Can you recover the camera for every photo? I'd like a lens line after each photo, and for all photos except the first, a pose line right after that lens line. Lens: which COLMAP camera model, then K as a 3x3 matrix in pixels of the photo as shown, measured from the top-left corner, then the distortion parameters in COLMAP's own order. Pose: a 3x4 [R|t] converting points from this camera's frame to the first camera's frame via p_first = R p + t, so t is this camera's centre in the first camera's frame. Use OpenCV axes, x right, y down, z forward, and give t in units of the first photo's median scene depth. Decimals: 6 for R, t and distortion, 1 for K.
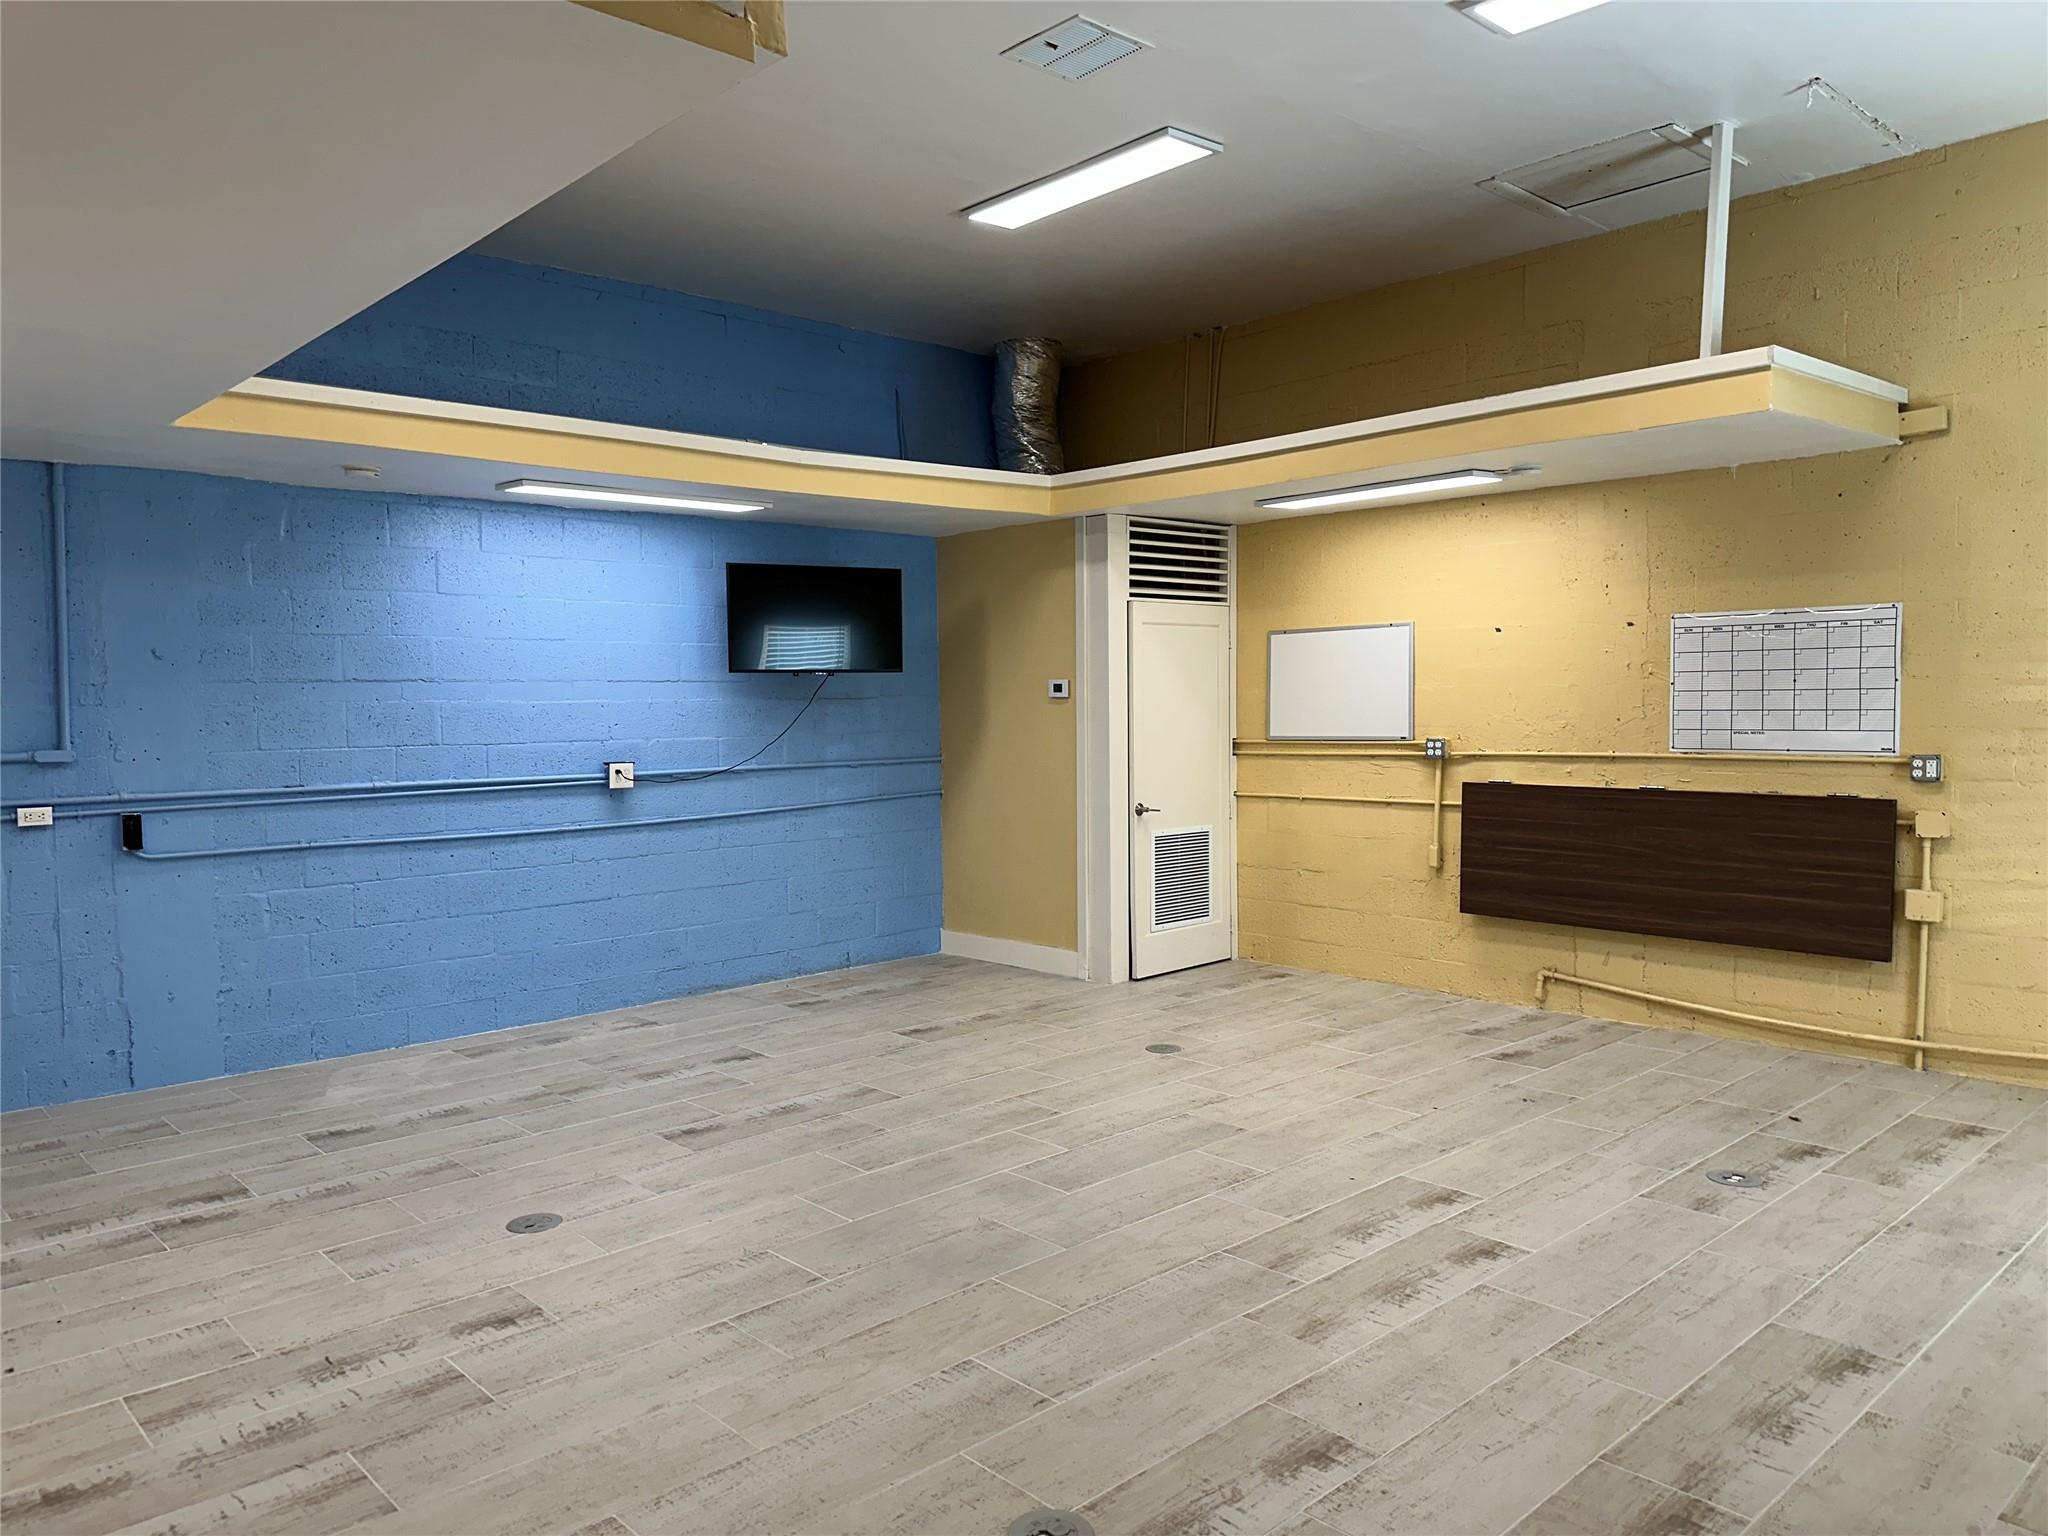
lens RADIAL K [[1435.1, 0, 1018.4], [0, 1435.1, 755.6], [0, 0, 1]] dist [0.048431, -0.047258]
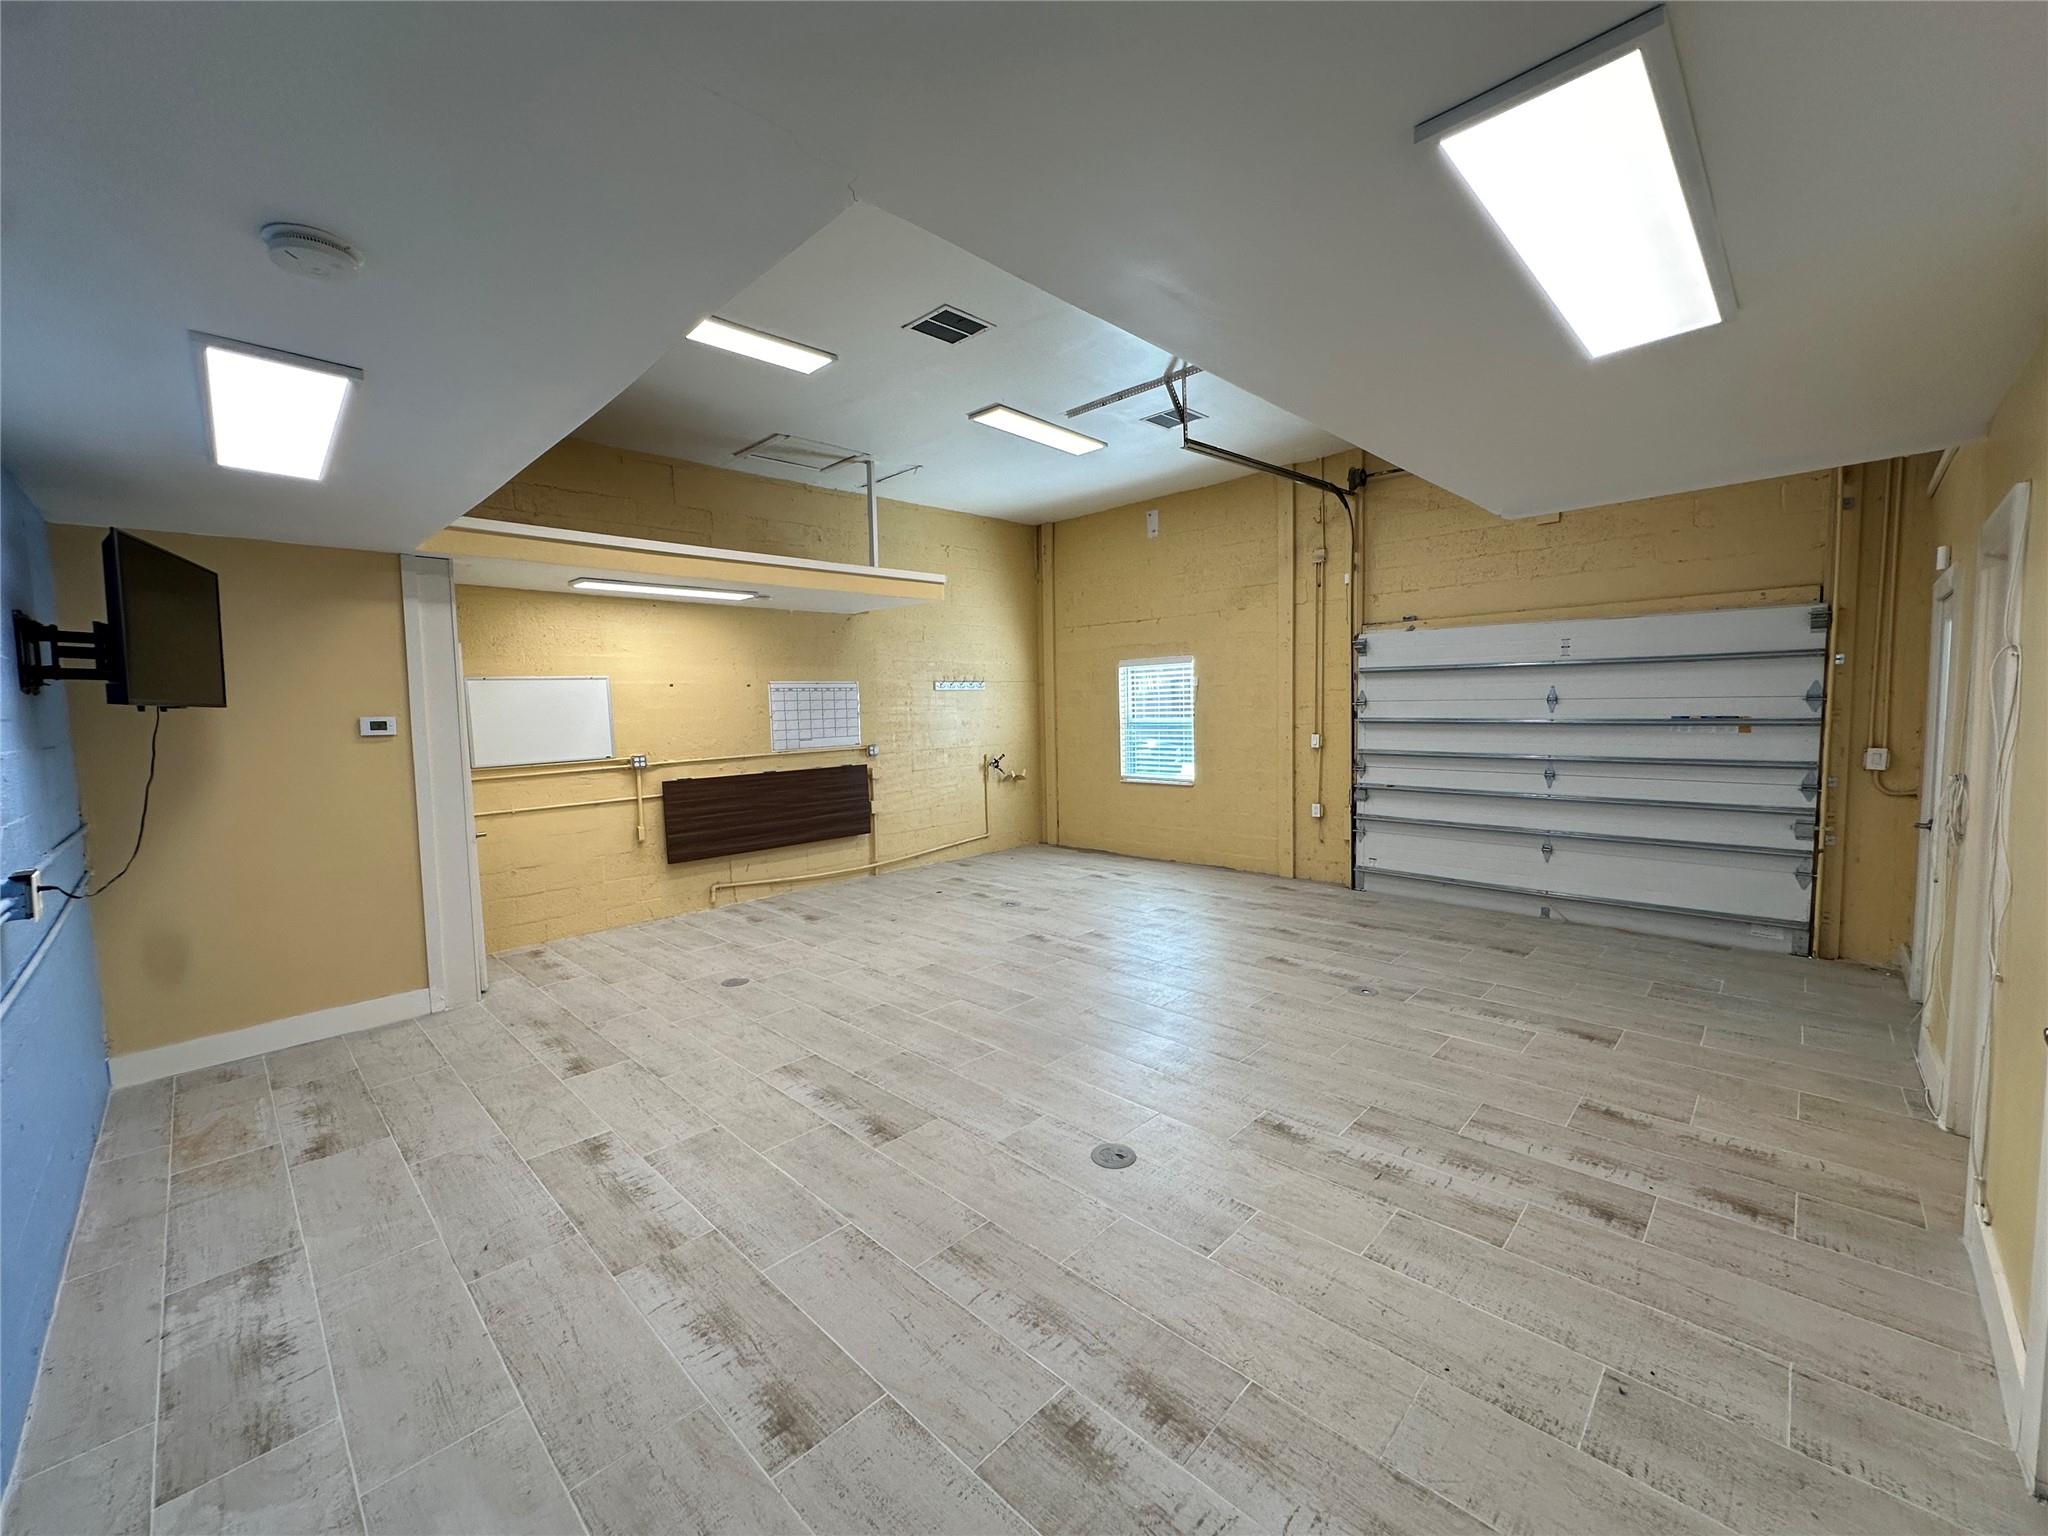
lens RADIAL K [[816.4, 0, 1023.2], [0, 816.4, 766.0], [0, 0, 1]] dist [-0.004317, 0.001217]
pose [[-0.053172, -0.061226, 0.996707, -0.729740], [0.068940, 0.995512, 0.064830, -0.035473], [-0.996203, 0.072160, -0.048712, 0.804685]]
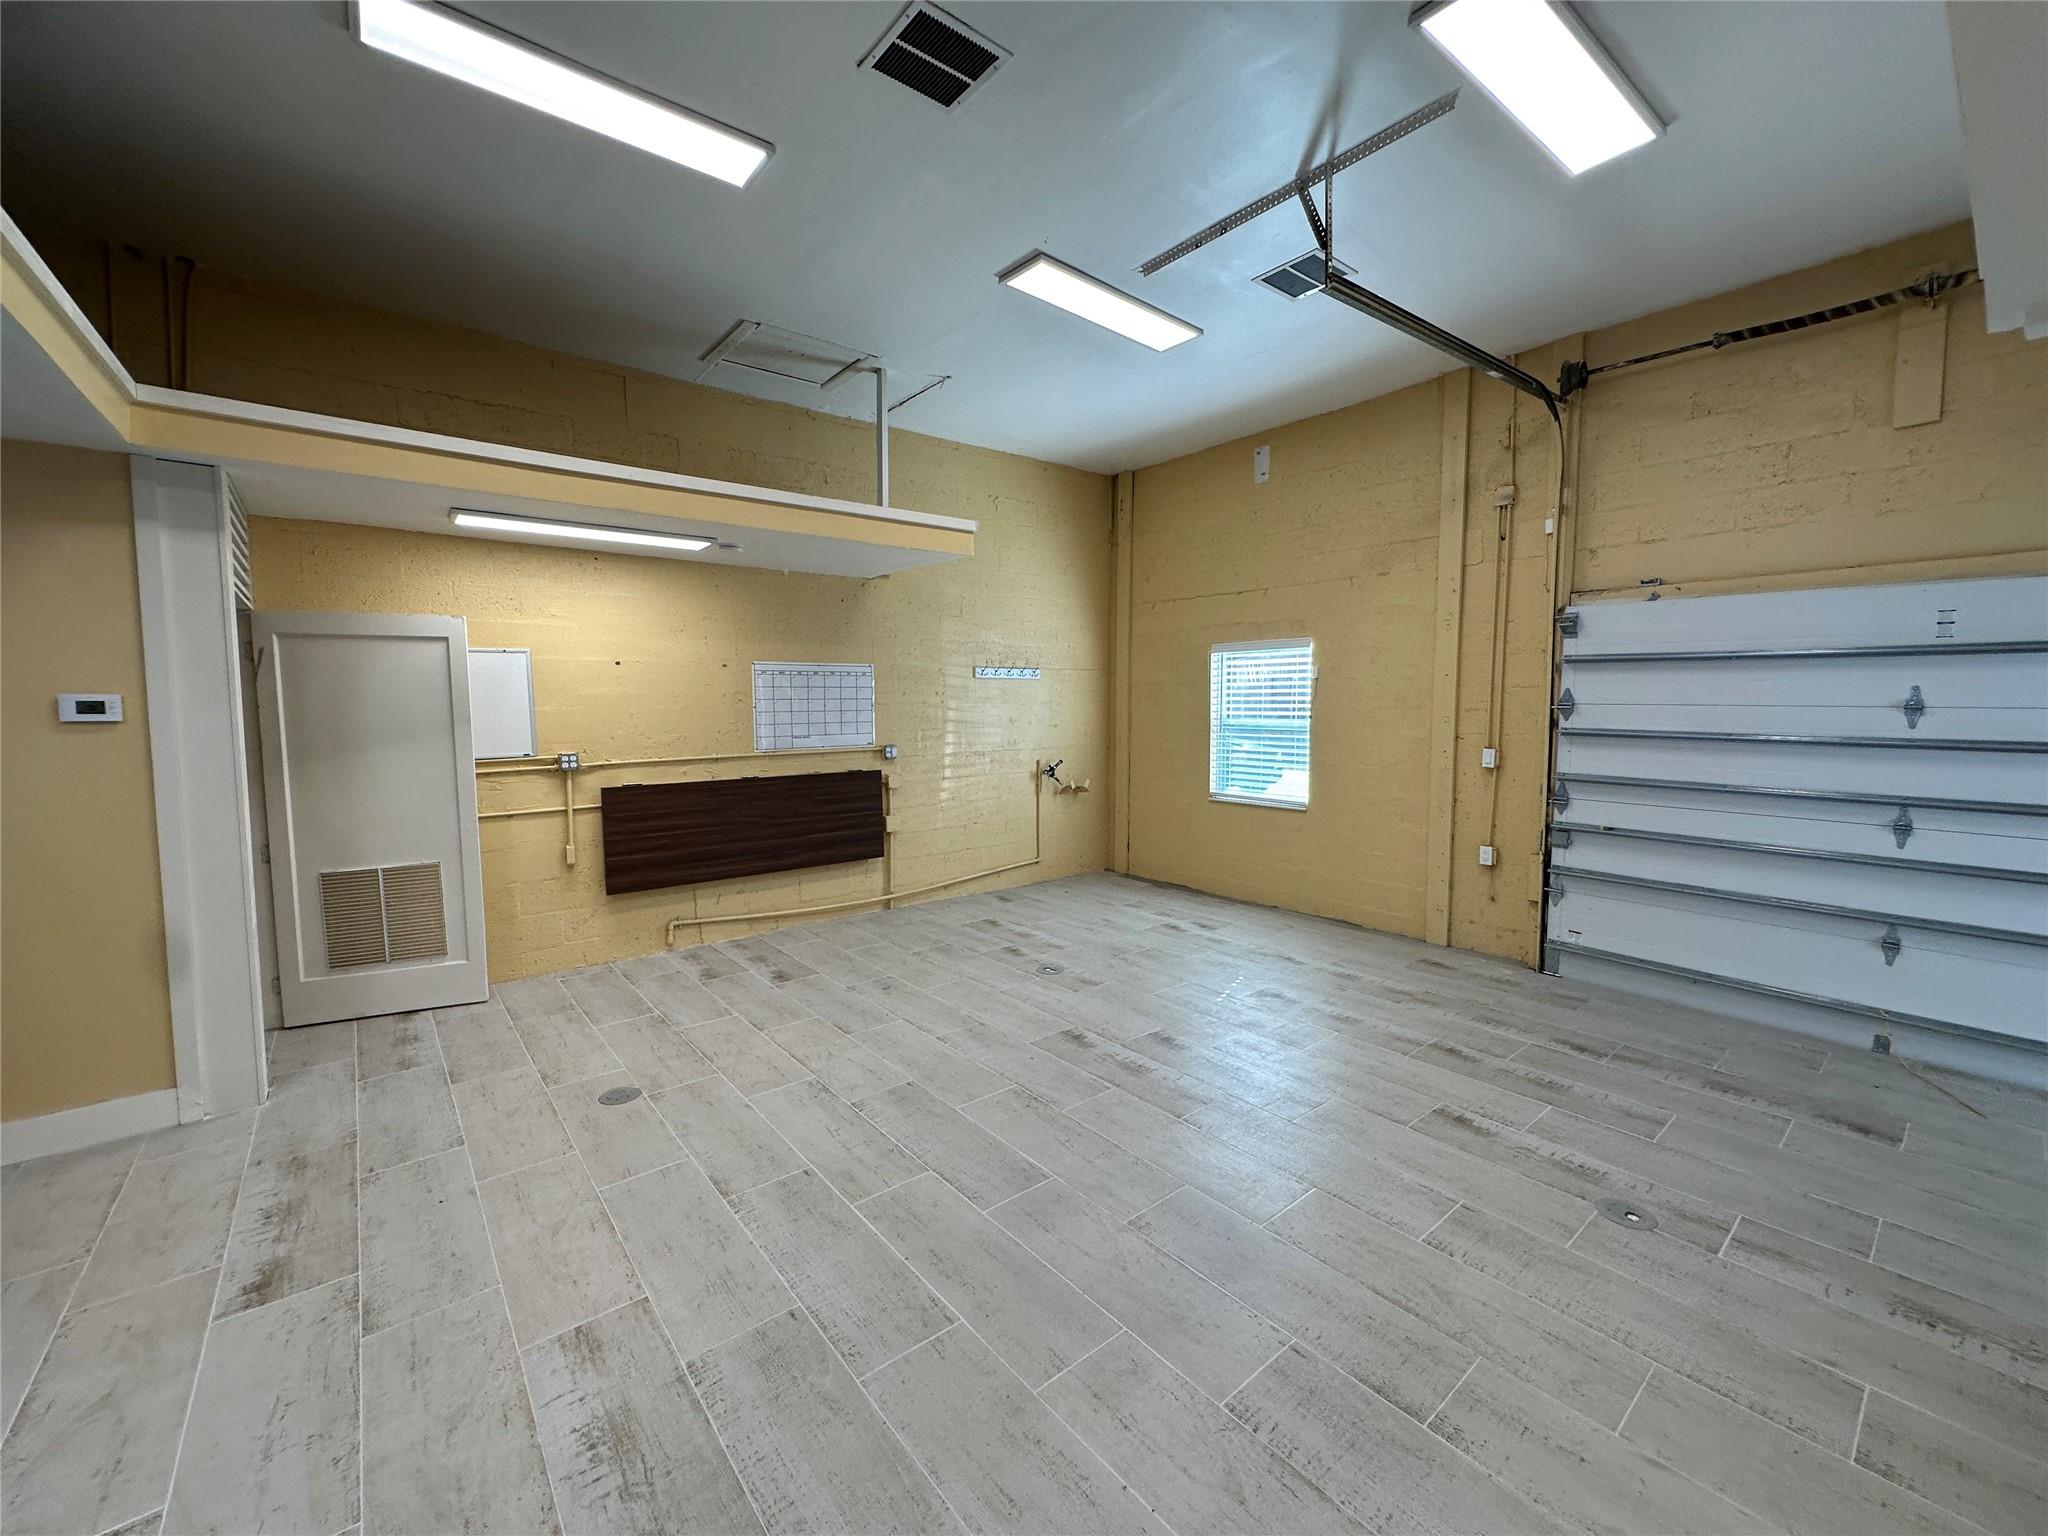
lens RADIAL K [[816.4, 0, 1023.7], [0, 816.4, 766.6], [0, 0, 1]] dist [-0.004317, 0.001217]
pose [[0.056766, -0.069306, 0.995979, -0.427630], [0.046136, 0.996704, 0.066727, -0.035176], [-0.997321, 0.042163, 0.059776, 0.748793]]
